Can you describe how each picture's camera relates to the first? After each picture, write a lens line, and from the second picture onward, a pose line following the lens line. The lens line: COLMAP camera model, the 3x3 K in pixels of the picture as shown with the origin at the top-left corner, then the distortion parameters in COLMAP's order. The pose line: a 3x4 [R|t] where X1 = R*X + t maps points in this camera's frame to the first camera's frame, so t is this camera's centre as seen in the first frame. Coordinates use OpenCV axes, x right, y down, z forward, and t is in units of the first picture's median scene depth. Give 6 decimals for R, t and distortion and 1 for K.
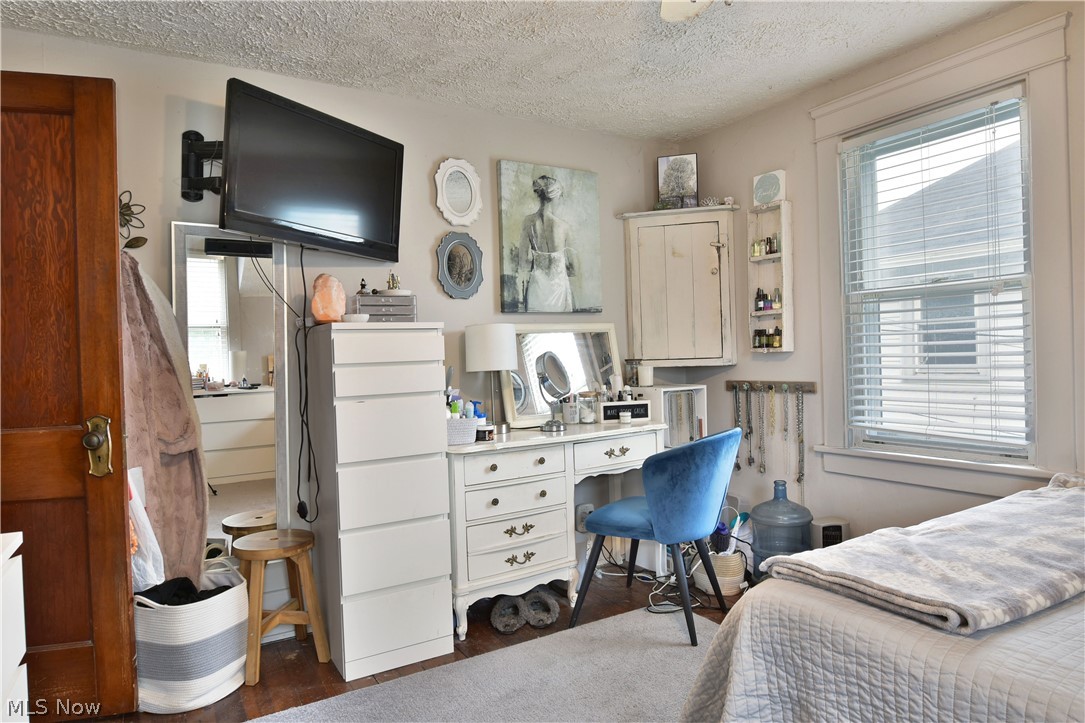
lens RADIAL K [[657.4, 0, 544.5], [0, 657.4, 365.8], [0, 0, 1]] dist [-0.005919, -0.010108]
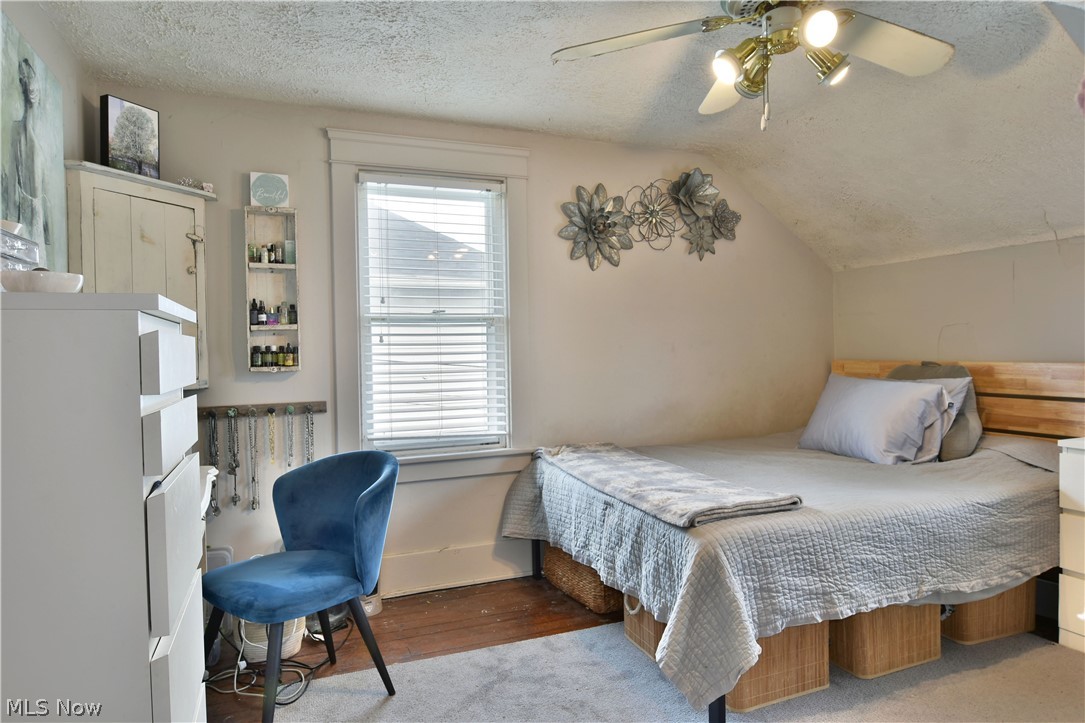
lens RADIAL K [[657.4, 0, 544.5], [0, 657.4, 365.8], [0, 0, 1]] dist [-0.005919, -0.010108]
pose [[0.153788, 0.006554, 0.988082, -0.490844], [0.032236, 0.999412, -0.011647, -0.006067], [-0.987578, 0.033643, 0.153486, 0.494554]]
